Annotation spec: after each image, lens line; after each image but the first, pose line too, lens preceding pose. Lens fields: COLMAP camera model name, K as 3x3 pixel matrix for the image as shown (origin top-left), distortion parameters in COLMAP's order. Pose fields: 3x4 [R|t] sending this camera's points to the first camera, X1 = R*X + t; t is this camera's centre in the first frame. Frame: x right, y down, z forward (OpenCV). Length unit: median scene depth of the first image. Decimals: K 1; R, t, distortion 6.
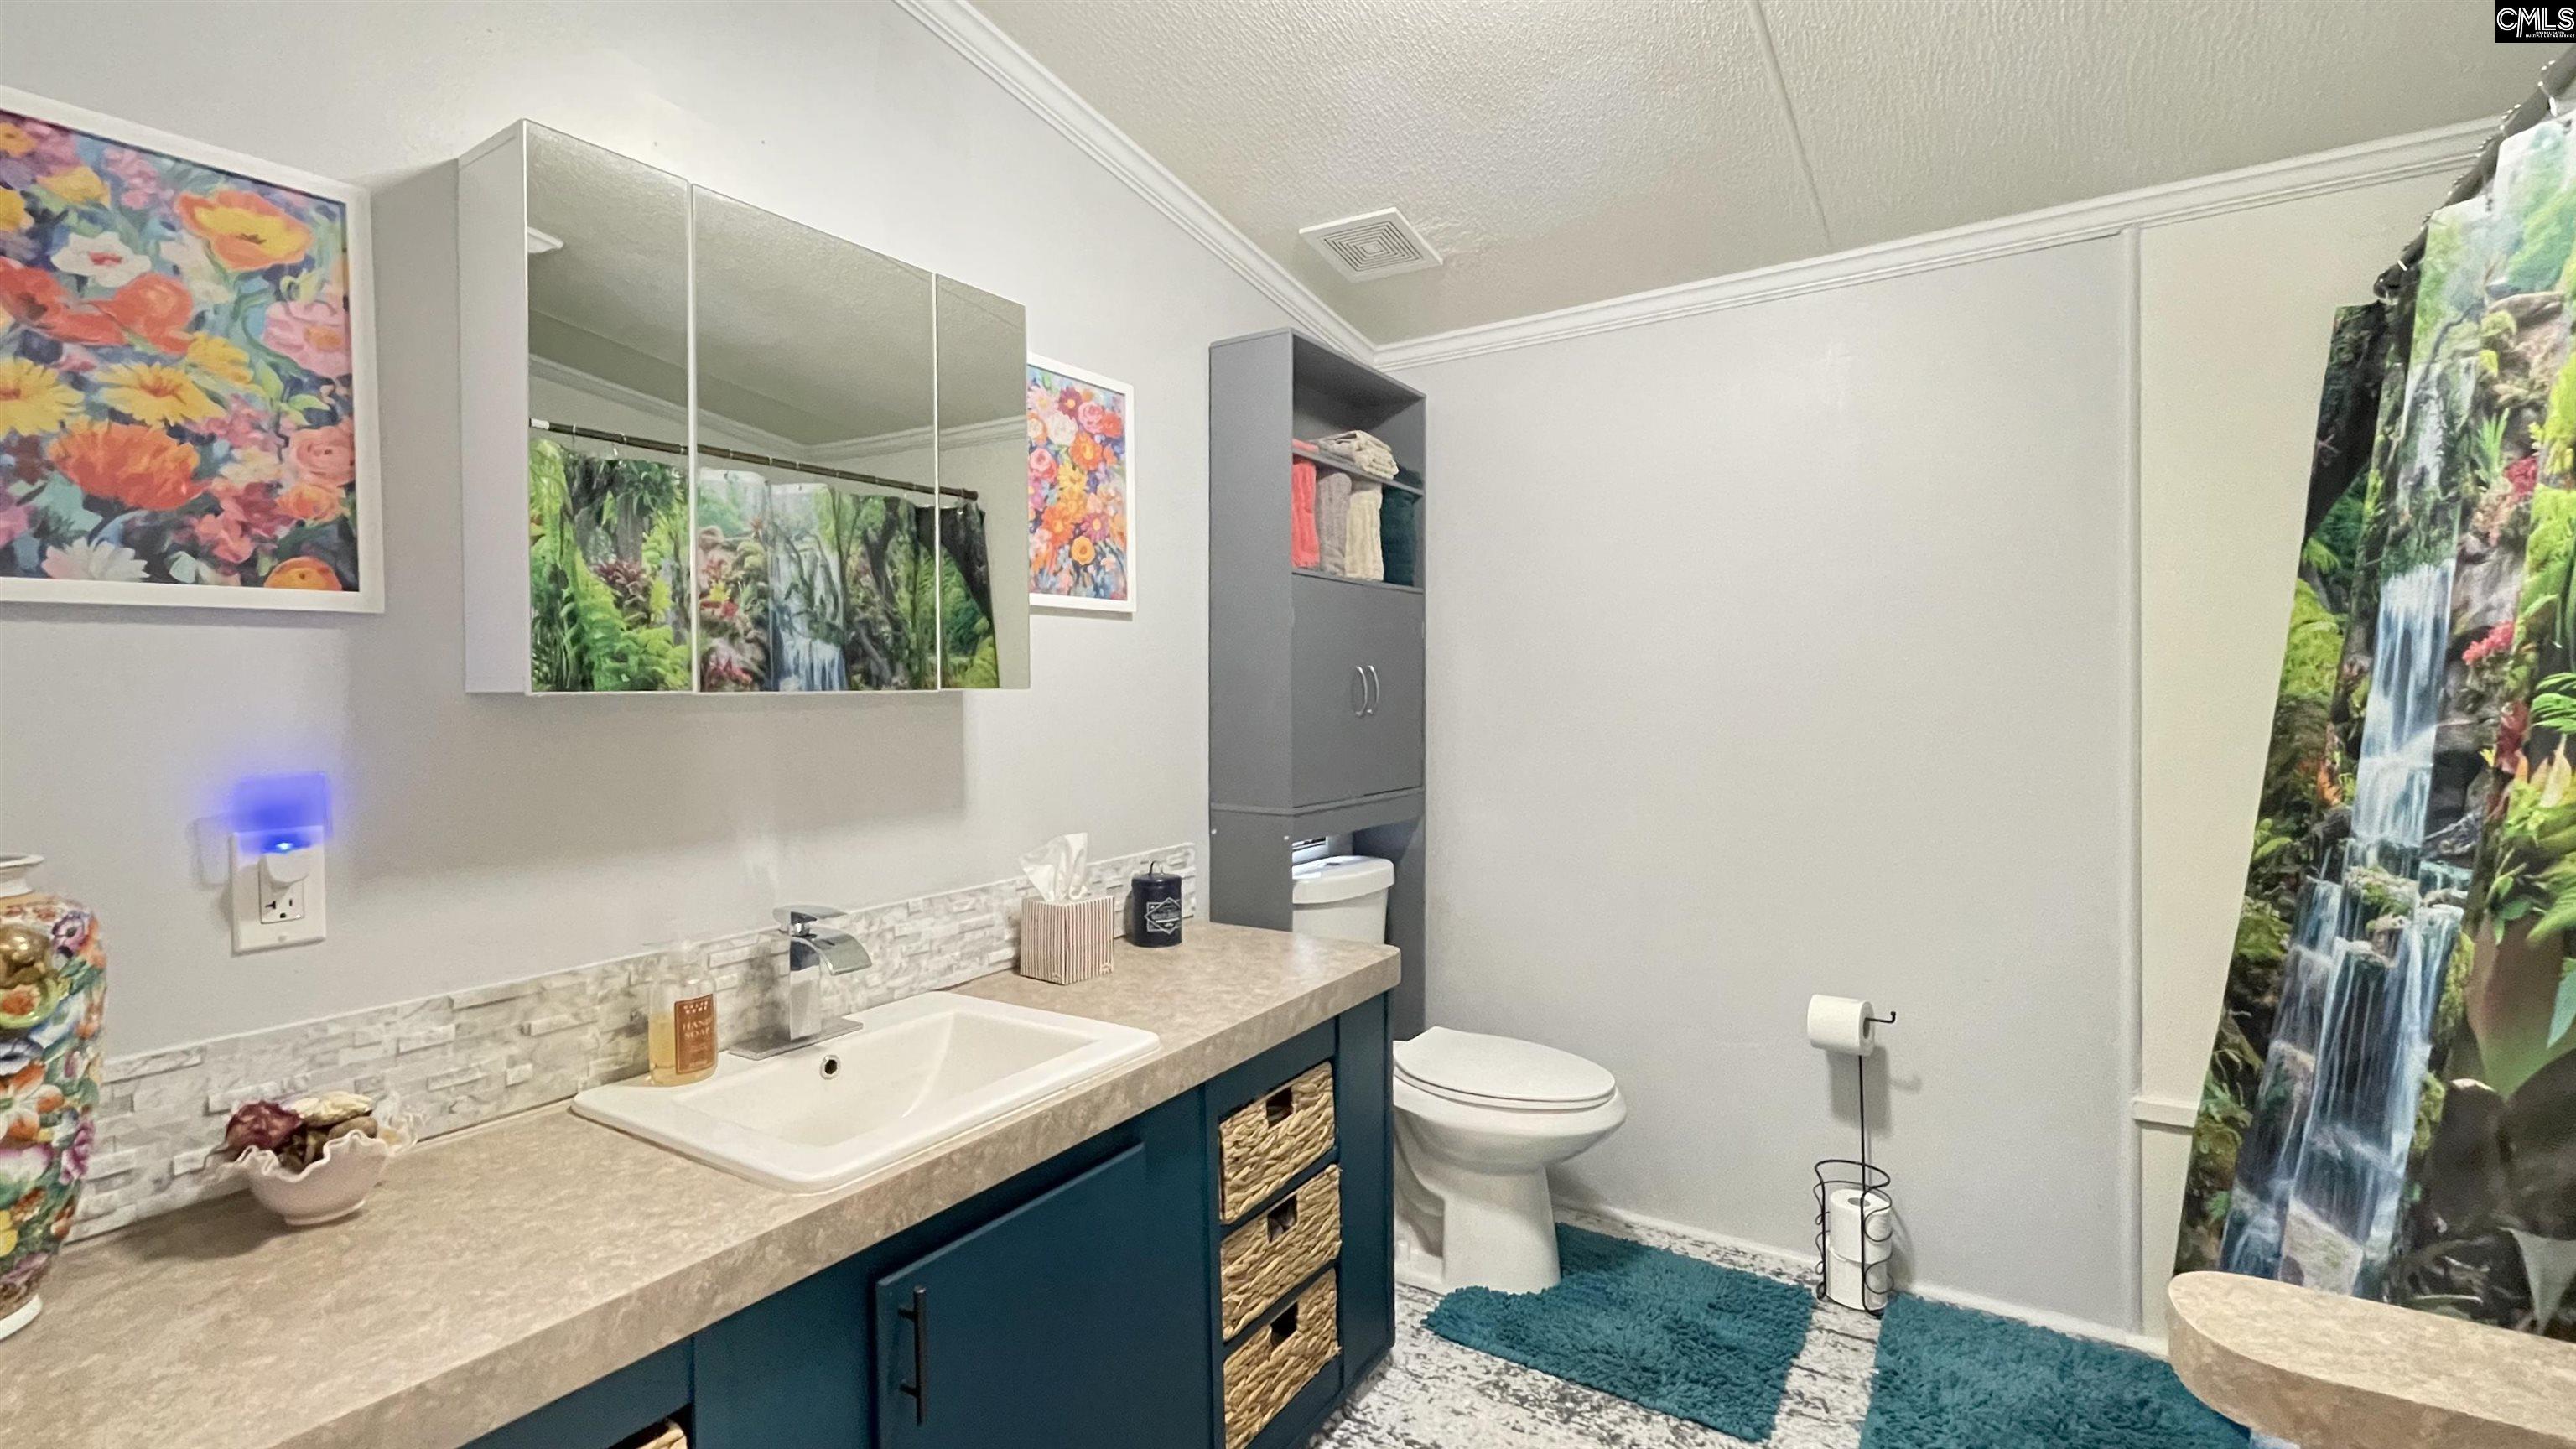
lens RADIAL K [[1108.5, 0, 1284.2], [0, 1108.5, 706.1], [0, 0, 1]] dist [-0.000890, -0.000050]
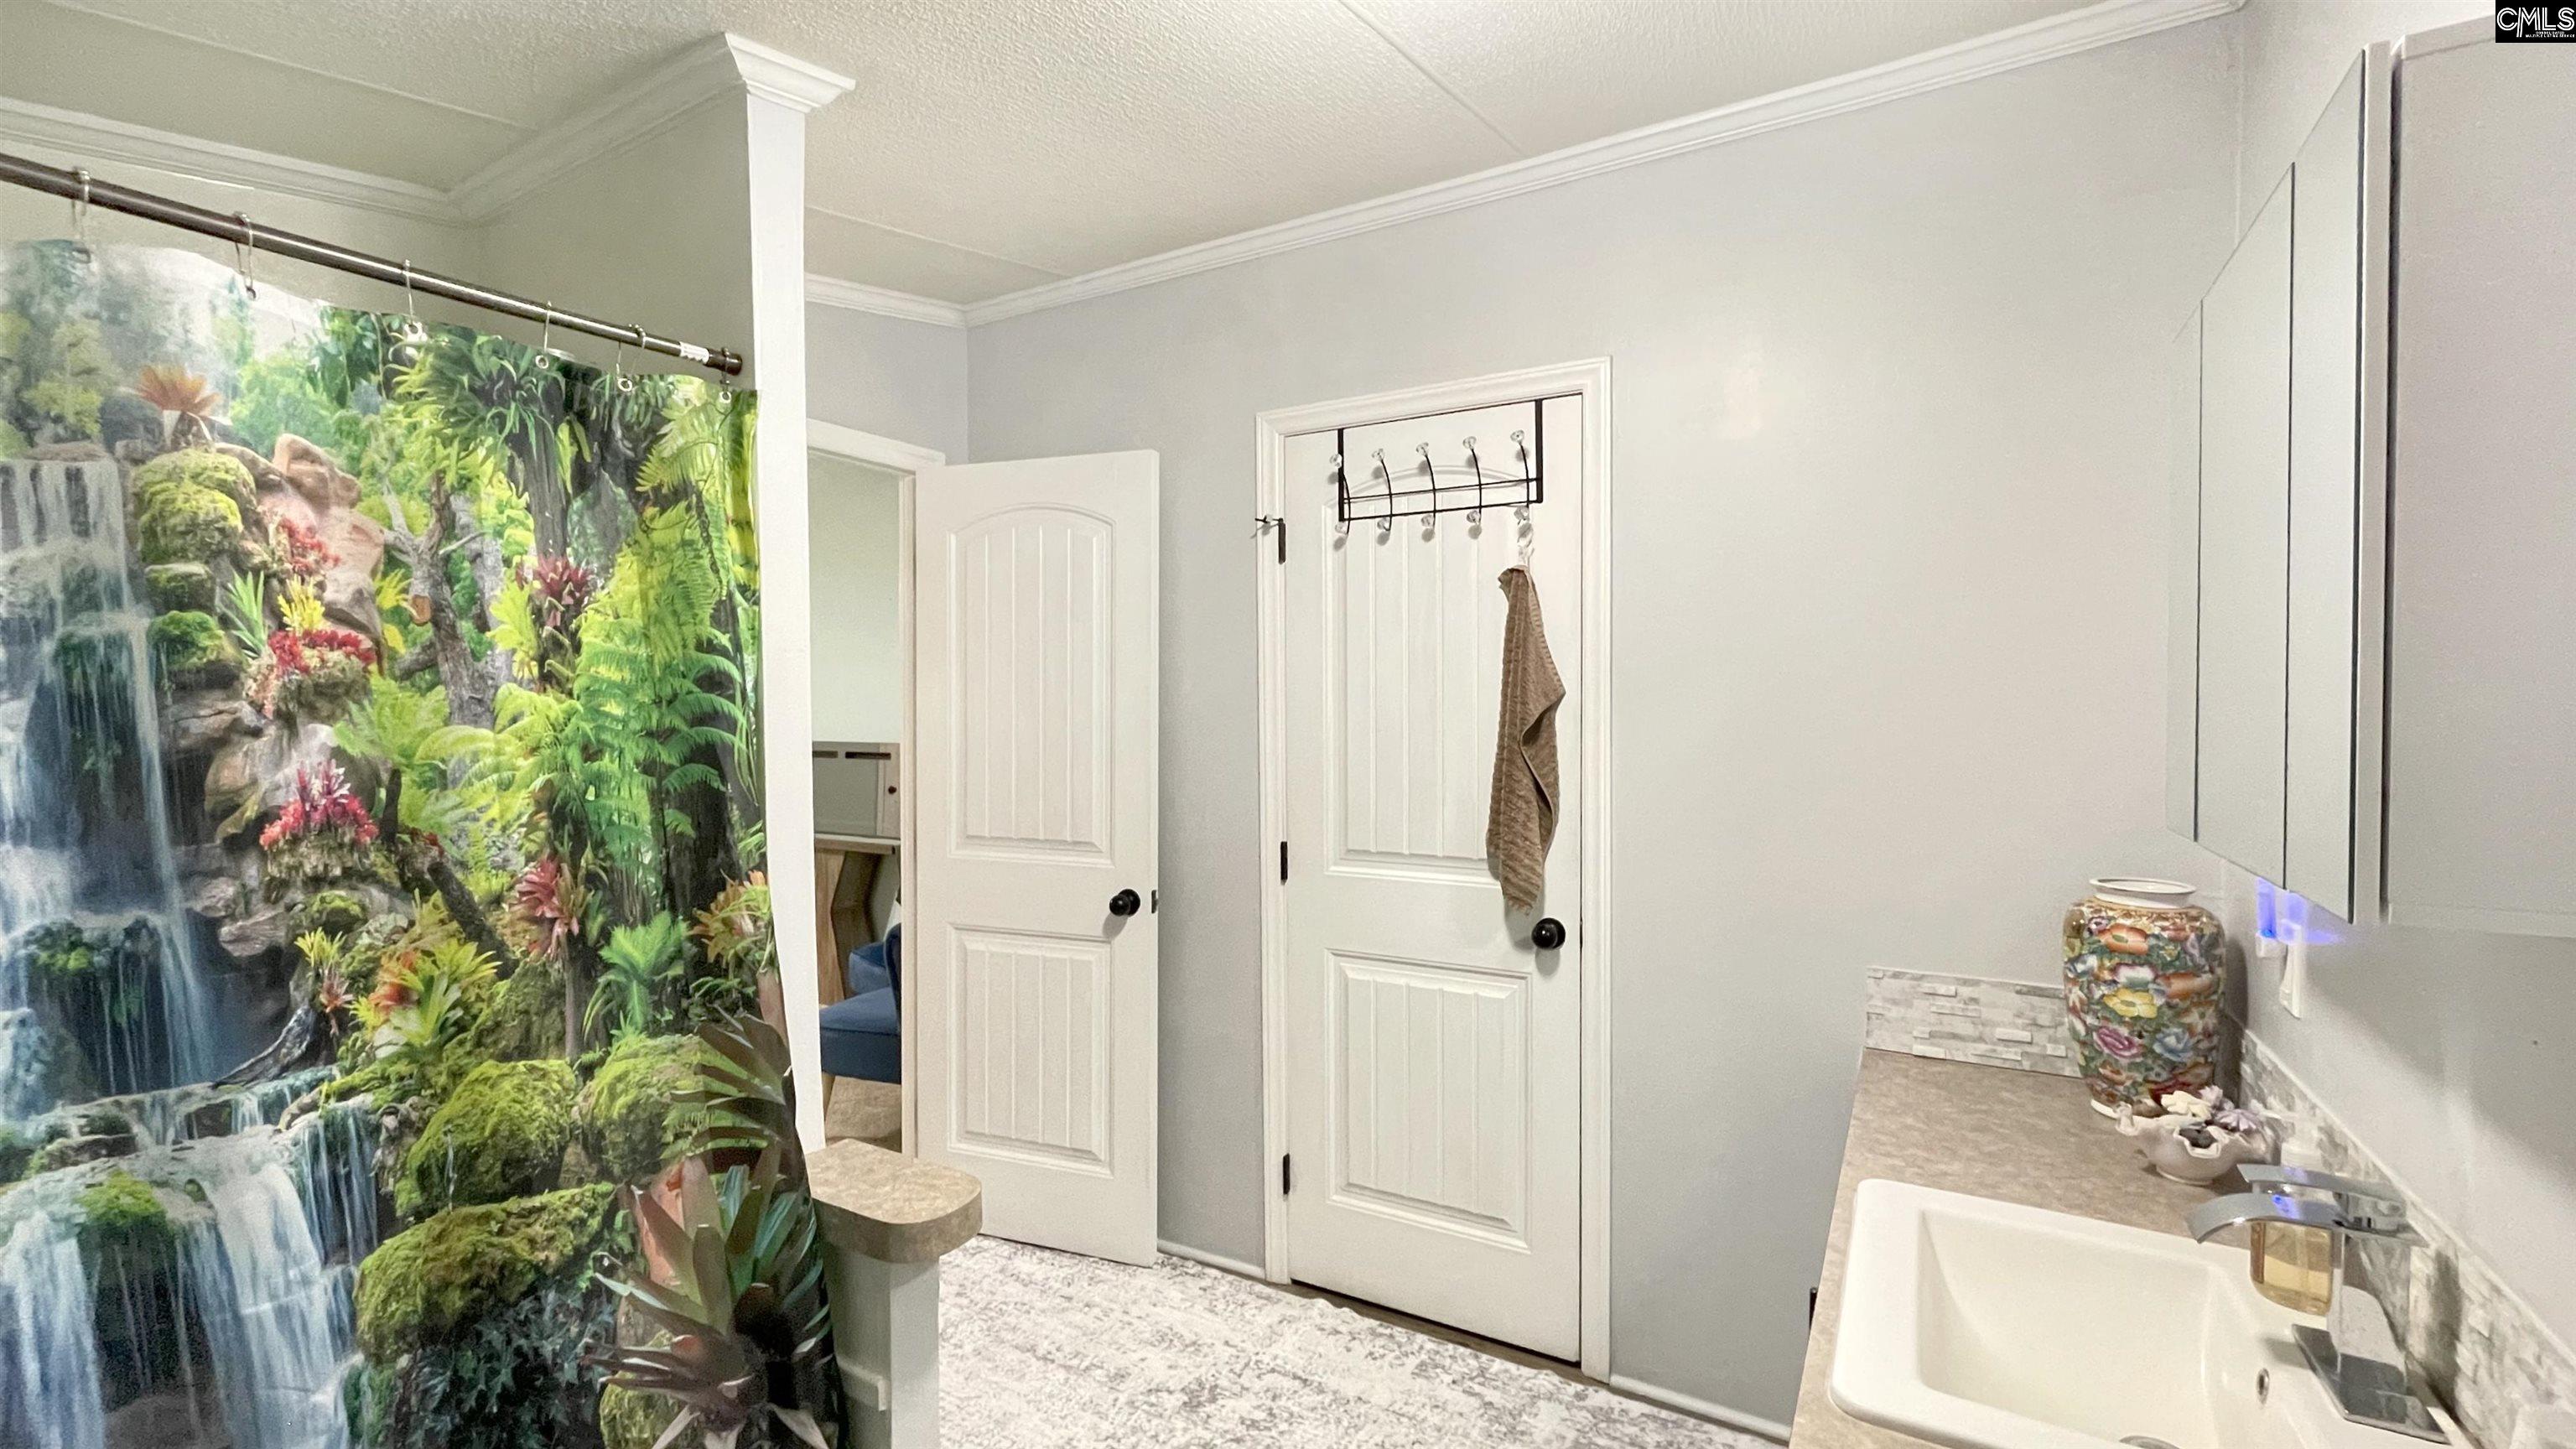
lens RADIAL K [[1108.5, 0, 1284.2], [0, 1108.5, 706.1], [0, 0, 1]] dist [-0.000890, -0.000050]
pose [[-0.998307, 0.016155, -0.055883, 0.302578], [0.015385, 0.999781, 0.014188, -0.155867], [0.056100, 0.013304, -0.998336, 1.965853]]
